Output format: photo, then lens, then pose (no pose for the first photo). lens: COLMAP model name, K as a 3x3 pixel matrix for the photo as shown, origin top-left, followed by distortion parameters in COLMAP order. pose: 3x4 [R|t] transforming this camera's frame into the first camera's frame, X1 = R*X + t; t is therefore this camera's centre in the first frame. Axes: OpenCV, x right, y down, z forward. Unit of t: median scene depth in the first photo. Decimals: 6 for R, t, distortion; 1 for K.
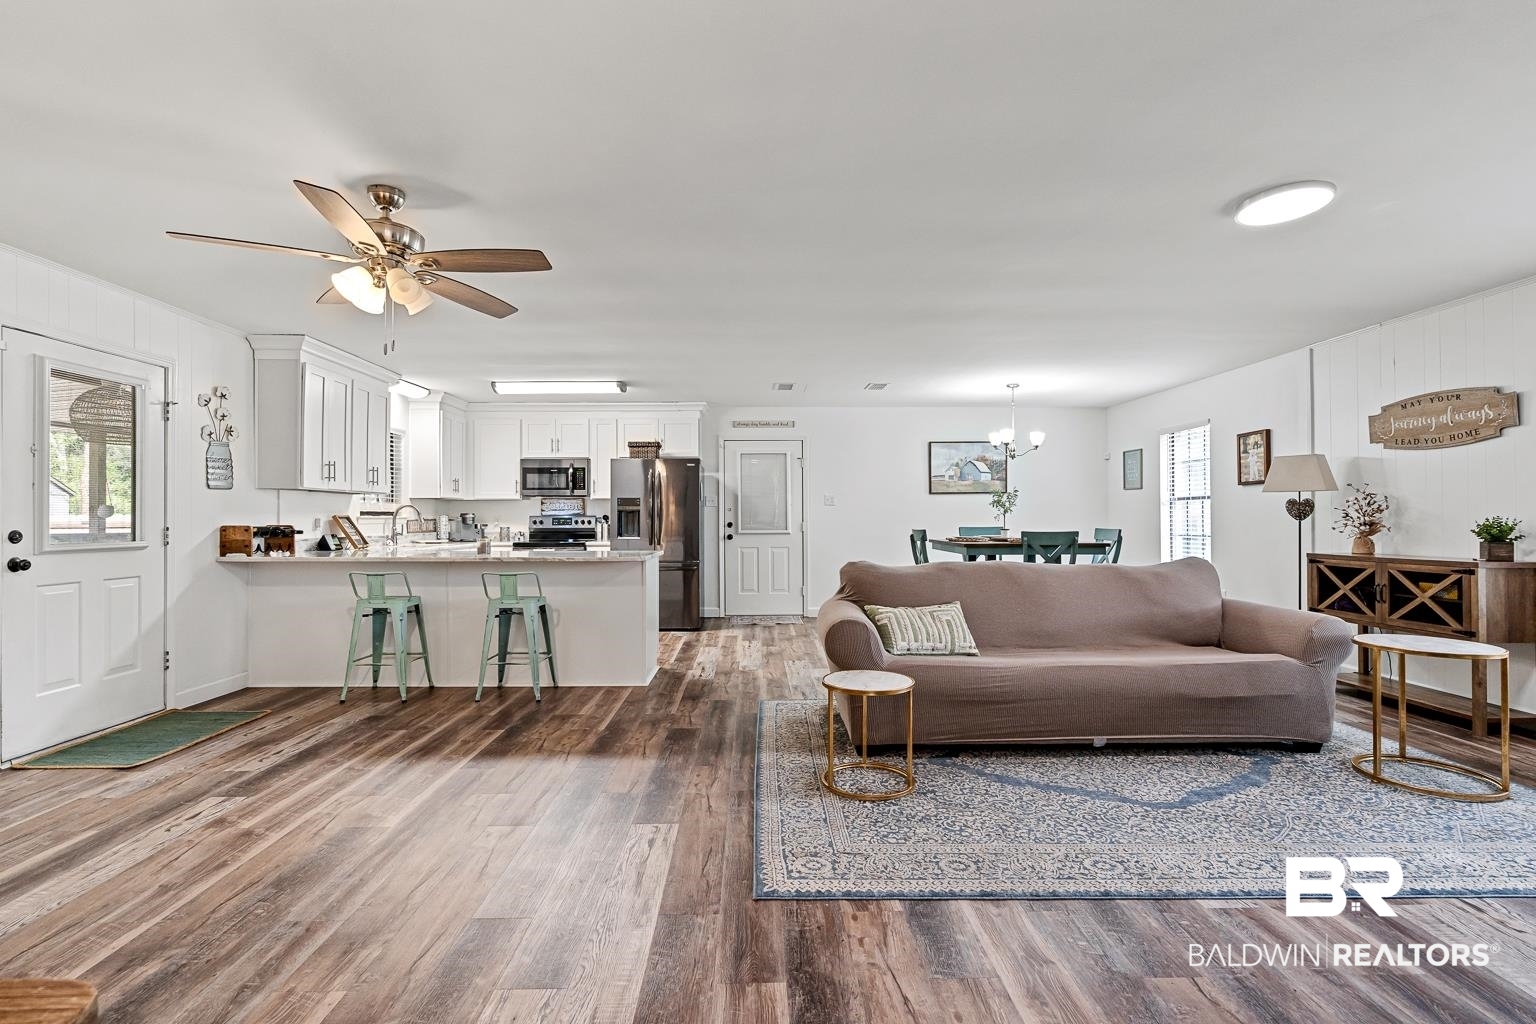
lens RADIAL K [[701.5, 0, 761.9], [0, 701.5, 516.5], [0, 0, 1]] dist [-0.000625, 0.000253]
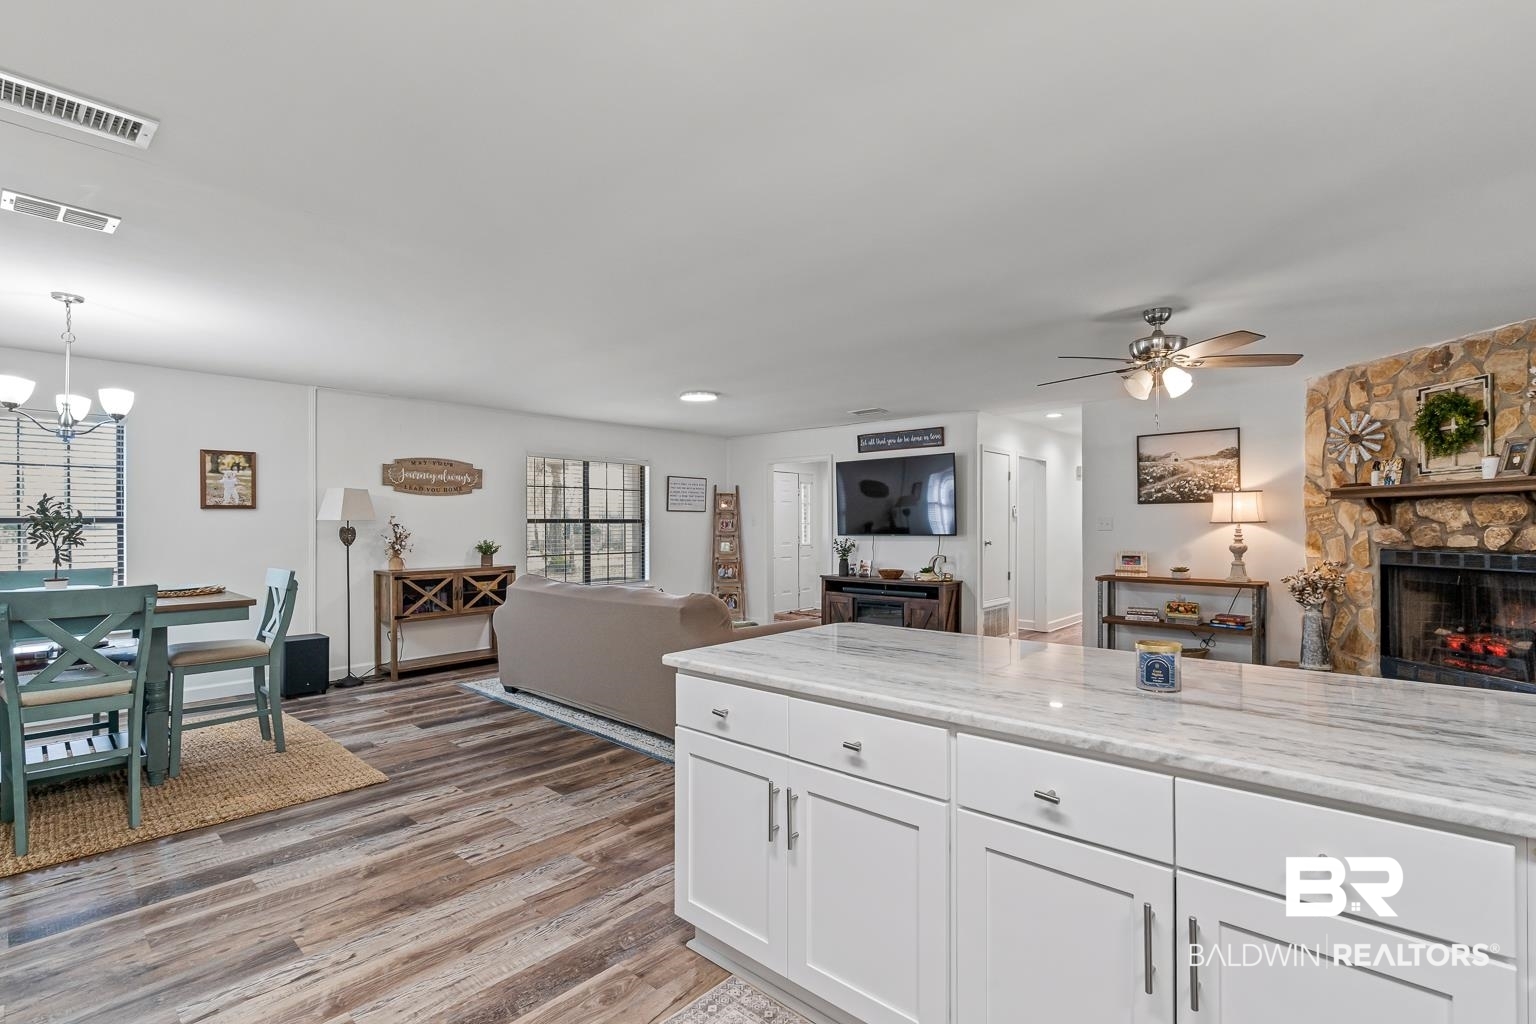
lens RADIAL K [[695.5, 0, 761.4], [0, 695.5, 521.4], [0, 0, 1]] dist [-0.000722, 0.000654]
pose [[-0.729156, 0.006575, 0.684316, -0.574382], [0.001947, 0.999970, -0.007532, -0.028638], [-0.684345, -0.004160, -0.729146, 1.611733]]
